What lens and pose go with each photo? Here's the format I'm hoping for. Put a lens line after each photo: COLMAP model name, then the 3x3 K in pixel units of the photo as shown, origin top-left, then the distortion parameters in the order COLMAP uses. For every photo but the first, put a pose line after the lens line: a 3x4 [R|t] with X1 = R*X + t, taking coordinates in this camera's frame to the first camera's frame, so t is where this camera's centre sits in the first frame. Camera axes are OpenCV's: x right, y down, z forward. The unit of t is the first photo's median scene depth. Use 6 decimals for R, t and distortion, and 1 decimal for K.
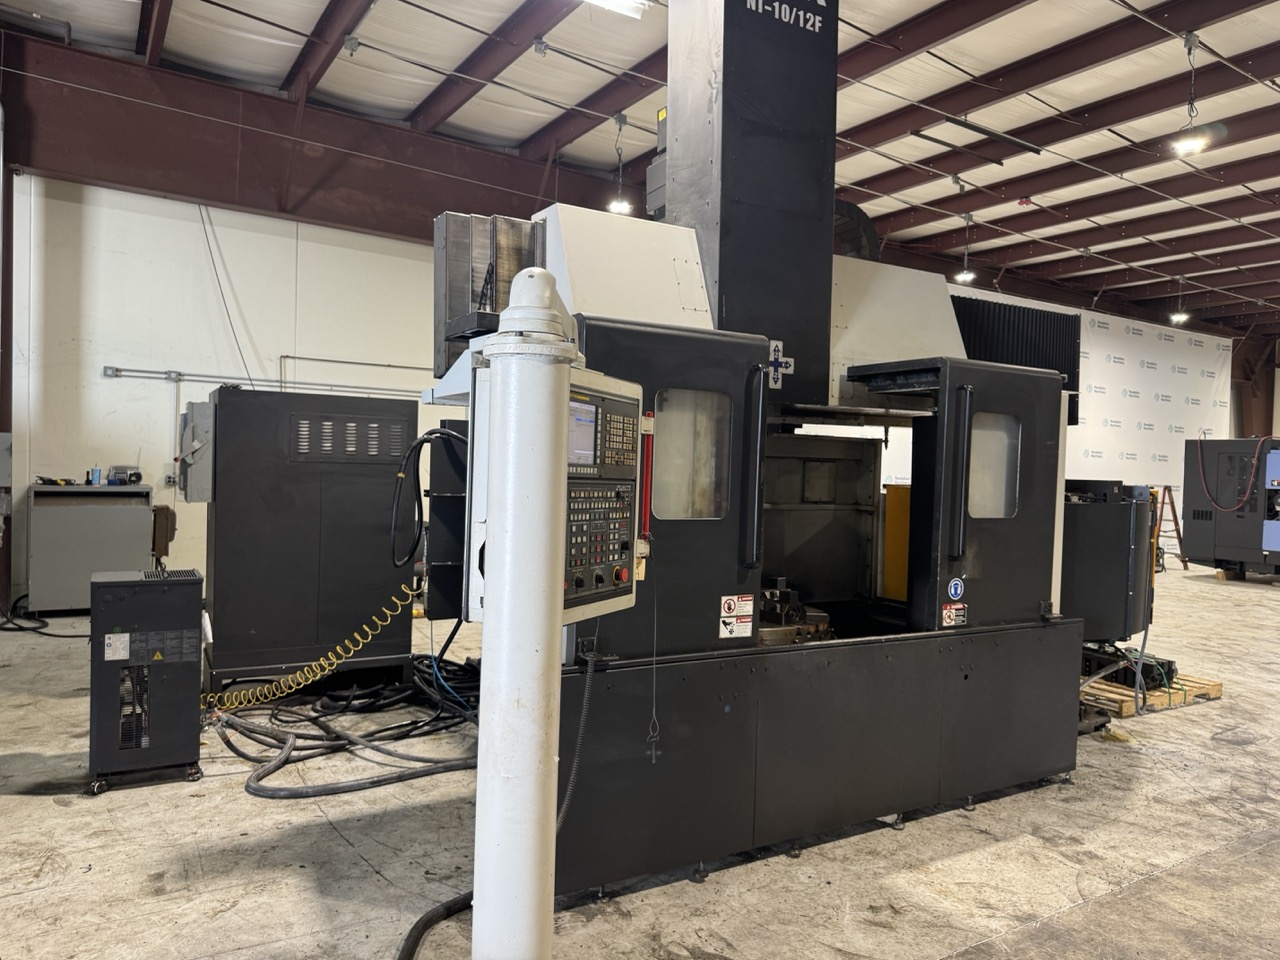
lens RADIAL K [[912.4, 0, 650.2], [0, 912.4, 476.3], [0, 0, 1]] dist [0.058856, -0.075003]
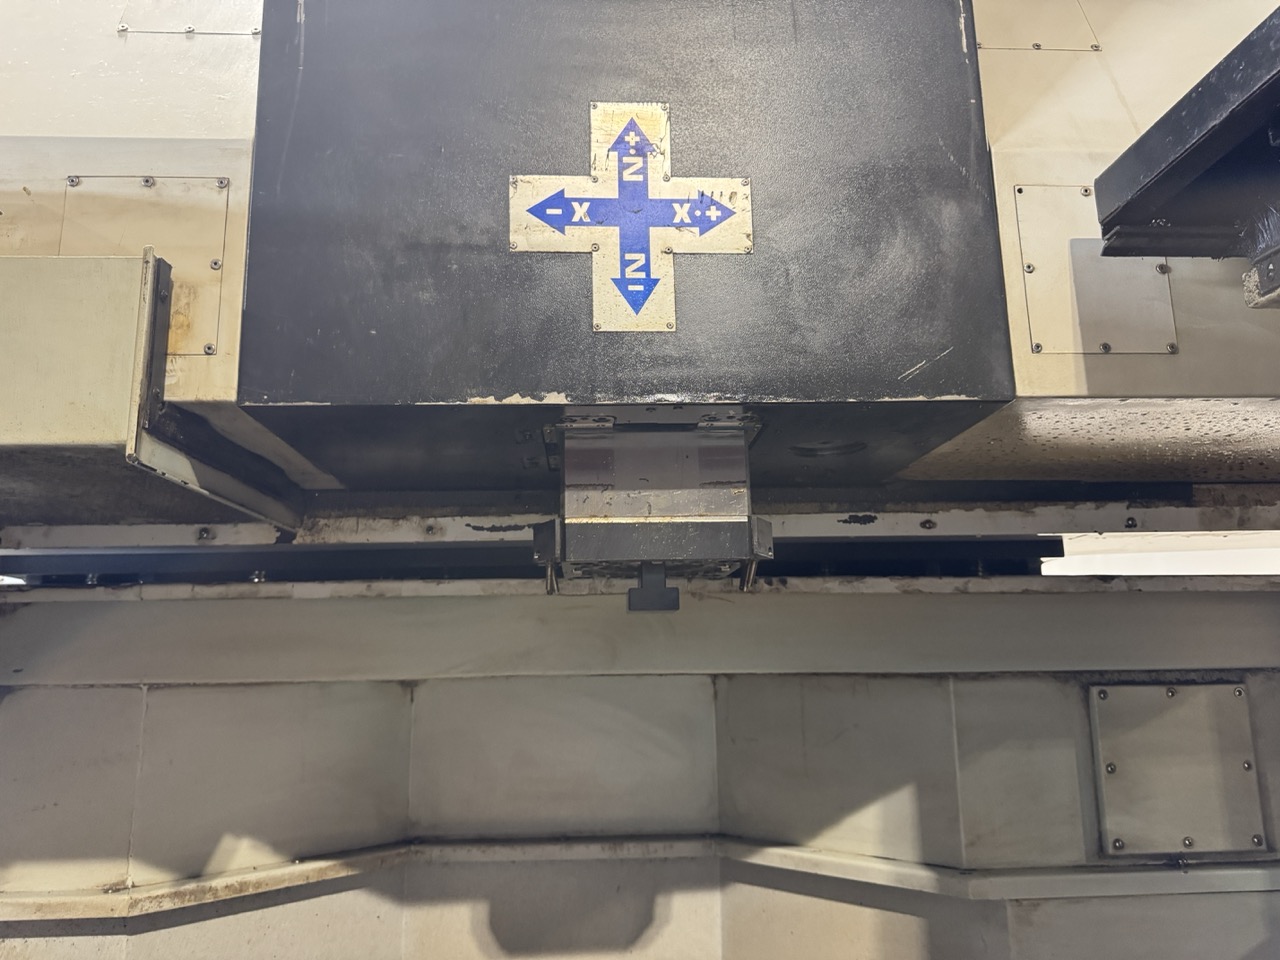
lens RADIAL K [[912.4, 0, 642.3], [0, 912.4, 481.2], [0, 0, 1]] dist [0.058856, -0.075003]
pose [[0.872428, -0.135398, -0.469613, 0.238076], [0.033552, 0.975185, -0.218833, -0.025298], [0.487589, 0.175160, 0.855322, 0.895701]]
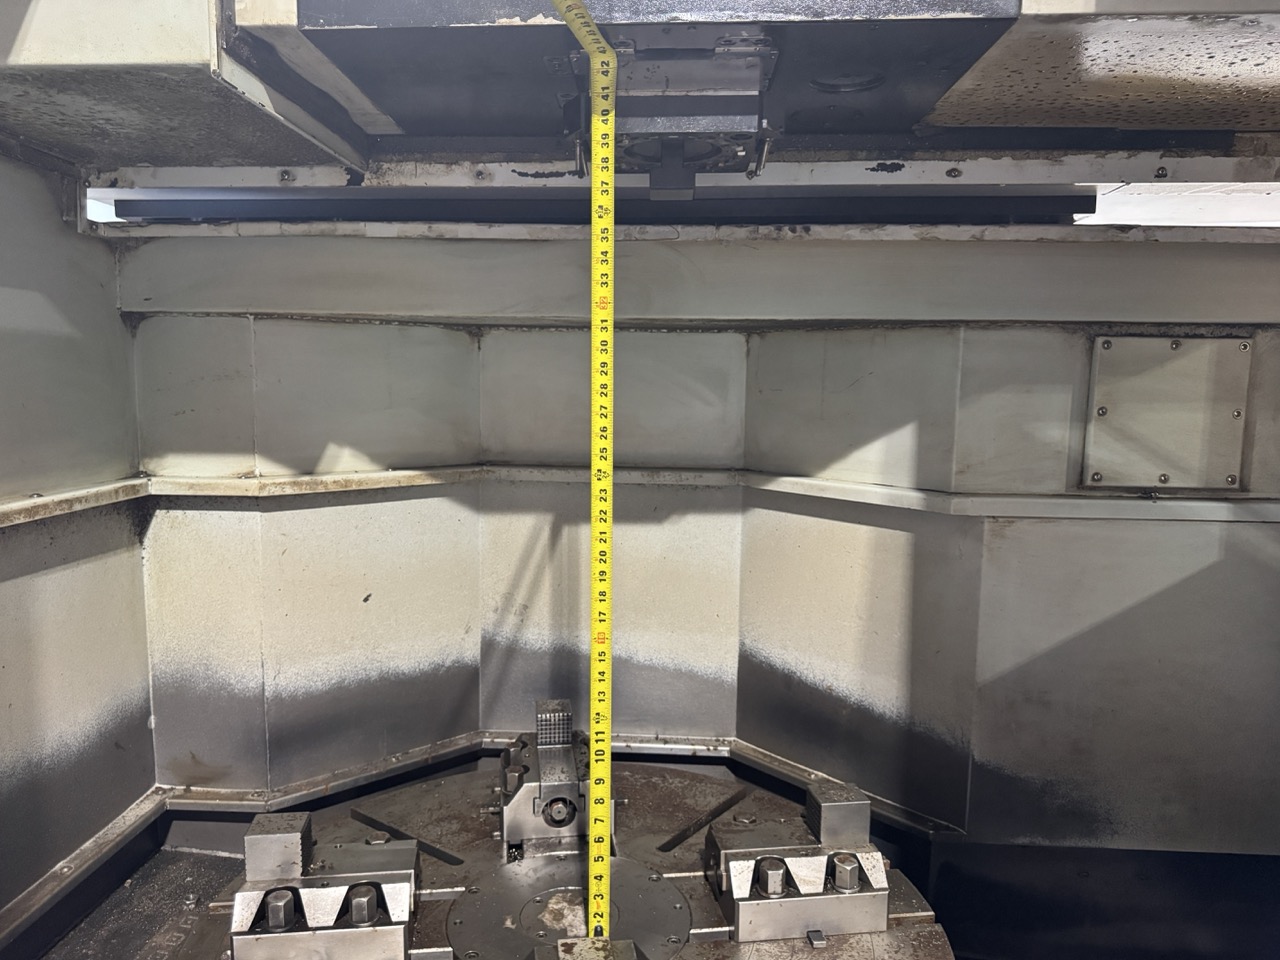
lens RADIAL K [[912.4, 0, 618.3], [0, 912.4, 477.5], [0, 0, 1]] dist [0.058856, -0.075003]
pose [[0.814581, 0.043867, -0.578389, 0.268944], [0.002154, 0.996901, 0.078642, 0.003736], [0.580046, -0.065307, 0.811961, 0.875854]]
